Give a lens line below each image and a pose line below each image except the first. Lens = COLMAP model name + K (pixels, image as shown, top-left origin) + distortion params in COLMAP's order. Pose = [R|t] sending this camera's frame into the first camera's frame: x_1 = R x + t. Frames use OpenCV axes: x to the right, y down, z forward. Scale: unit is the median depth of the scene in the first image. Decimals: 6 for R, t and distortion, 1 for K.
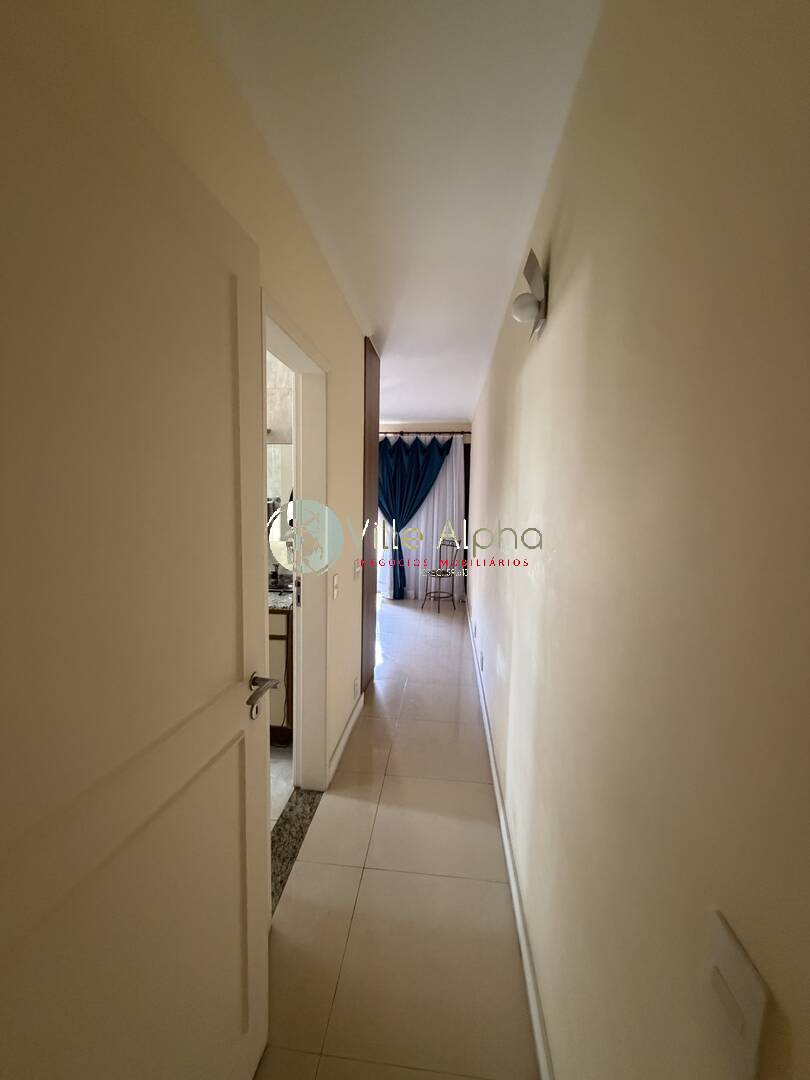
lens RADIAL K [[428.3, 0, 404.9], [0, 428.3, 533.7], [0, 0, 1]] dist [-0.001783, 0.000014]
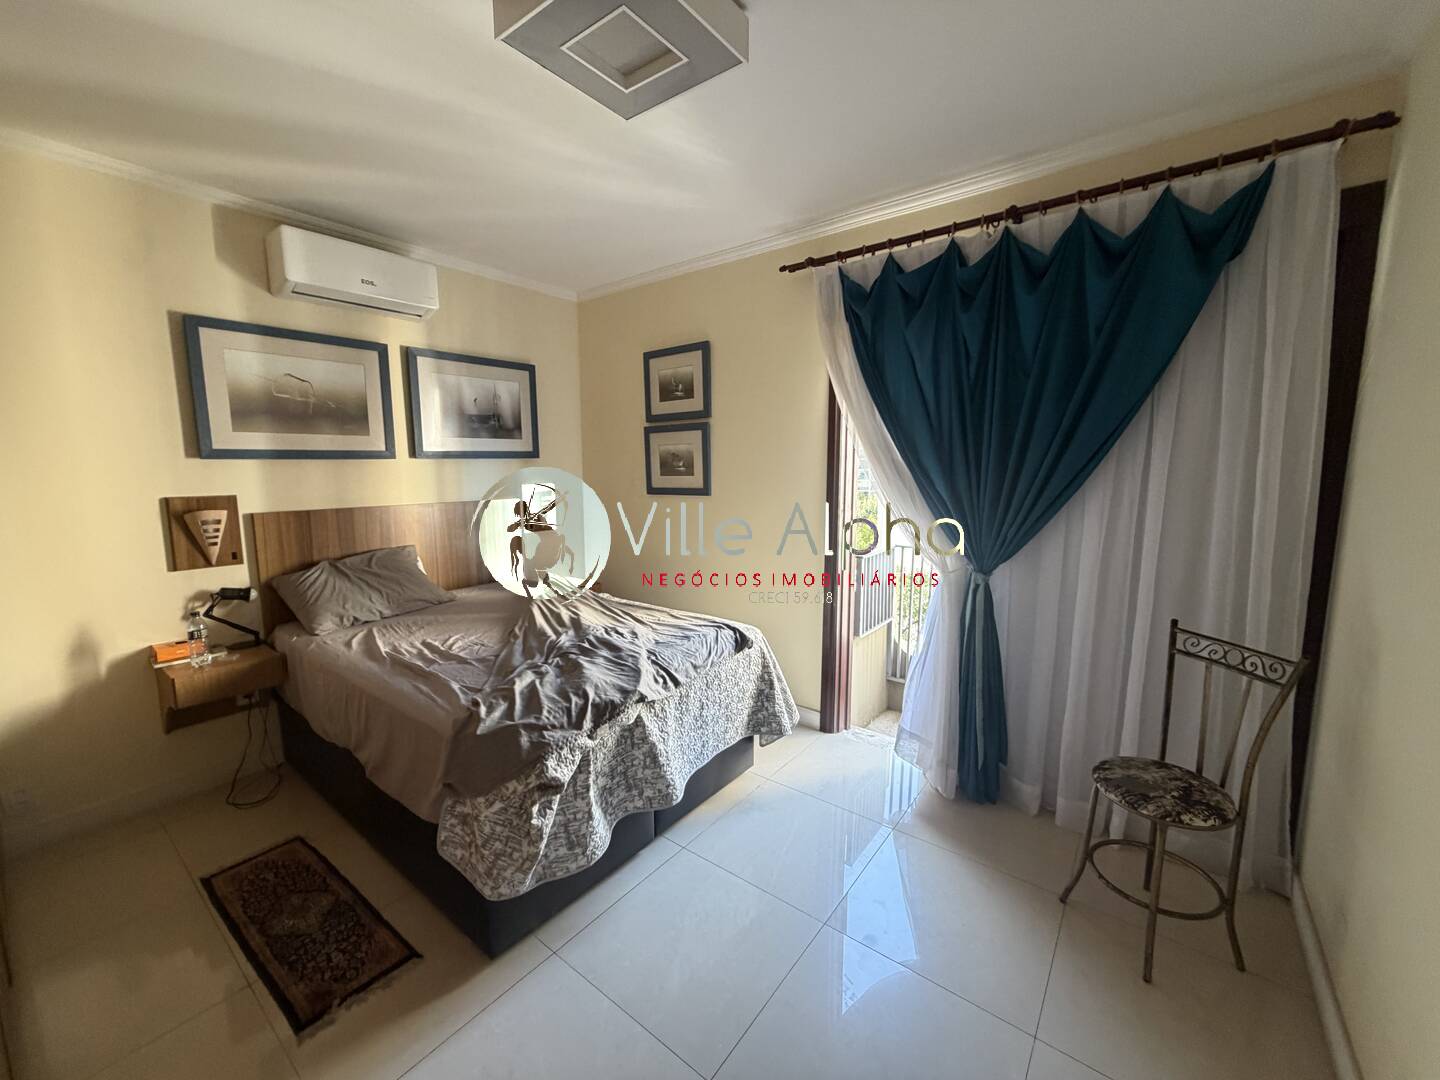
lens RADIAL K [[571.1, 0, 720.0], [0, 571.1, 540.0], [0, 0, 1]] dist [-0.001783, 0.000014]
pose [[0.870886, 0.043996, -0.489512, 0.015646], [-0.020204, 0.998348, 0.053783, -0.044960], [0.491070, -0.036948, 0.870336, 0.595664]]
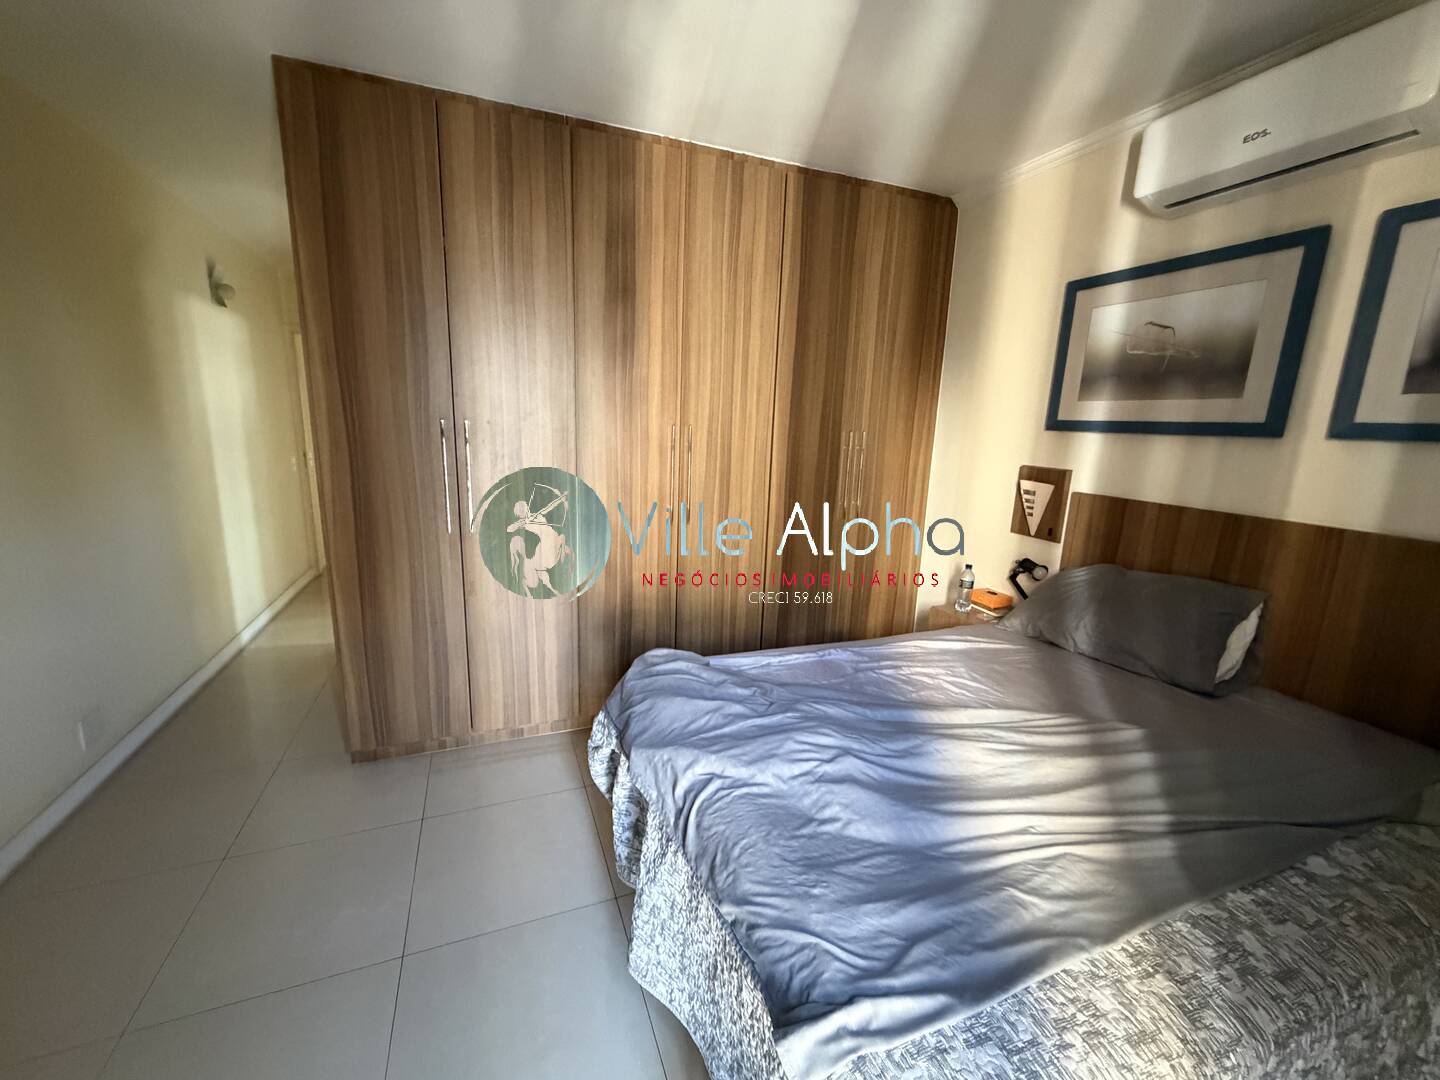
lens RADIAL K [[571.1, 0, 720.0], [0, 571.1, 540.0], [0, 0, 1]] dist [-0.001783, 0.000014]
pose [[-0.869390, 0.053695, -0.491201, -0.209997], [-0.094461, 0.957685, 0.271877, -0.124306], [0.485014, 0.282767, -0.827529, 1.388896]]
